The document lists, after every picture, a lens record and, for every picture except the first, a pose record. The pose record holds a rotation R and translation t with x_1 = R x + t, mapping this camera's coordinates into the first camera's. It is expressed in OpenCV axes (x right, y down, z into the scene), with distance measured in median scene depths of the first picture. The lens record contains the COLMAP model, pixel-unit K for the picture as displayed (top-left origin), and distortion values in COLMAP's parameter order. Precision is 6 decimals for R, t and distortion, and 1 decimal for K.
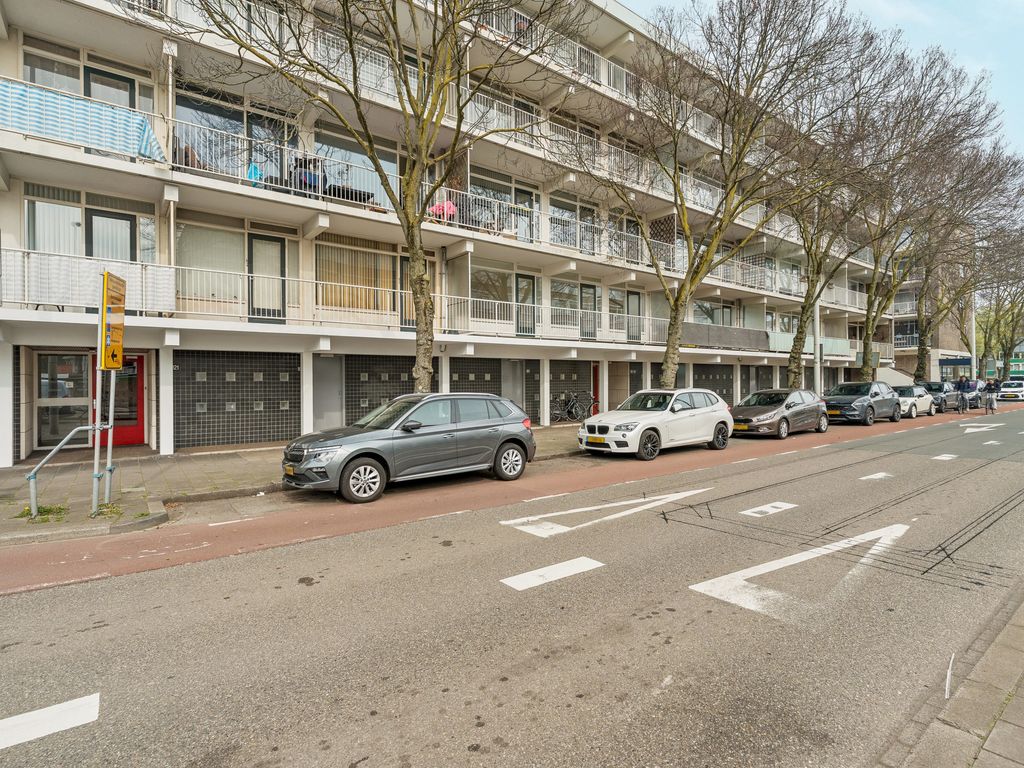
lens RADIAL K [[535.5, 0, 511.3], [0, 535.5, 383.9], [0, 0, 1]] dist [-0.008087, -0.002069]
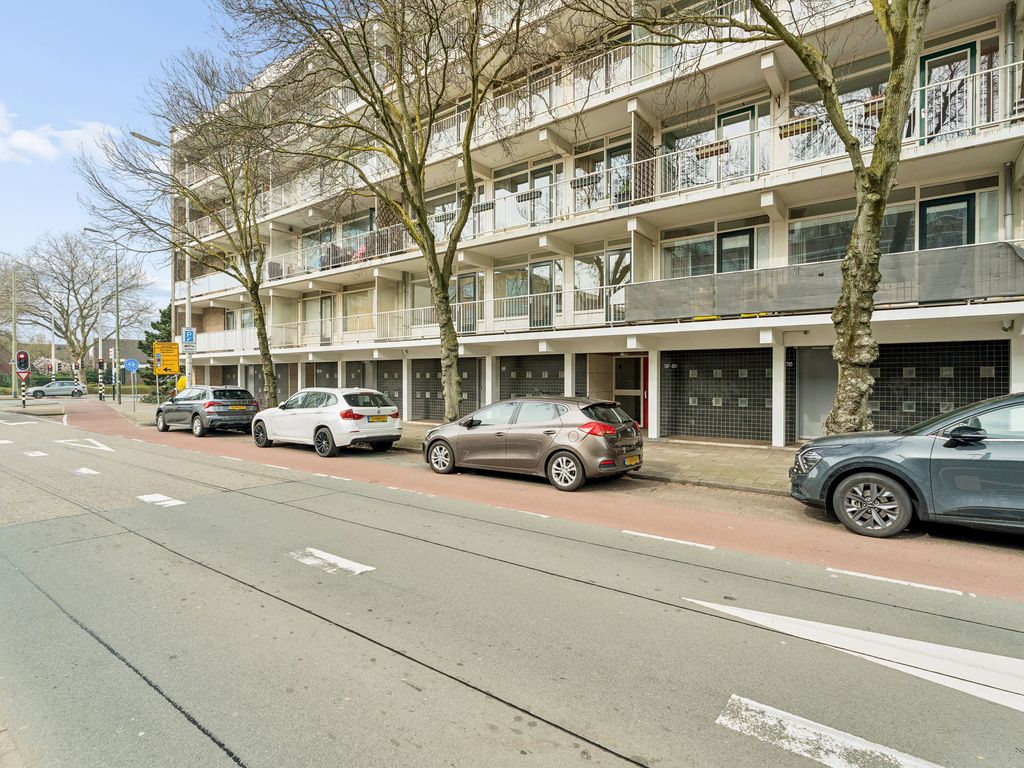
lens RADIAL K [[535.5, 0, 487.8], [0, 535.5, 377.2], [0, 0, 1]] dist [-0.008087, -0.002069]
pose [[0.234990, 0.003146, -0.971993, 0.867834], [-0.007135, 0.999973, 0.001512, -0.009335], [0.971972, 0.006579, 0.235006, 0.690277]]
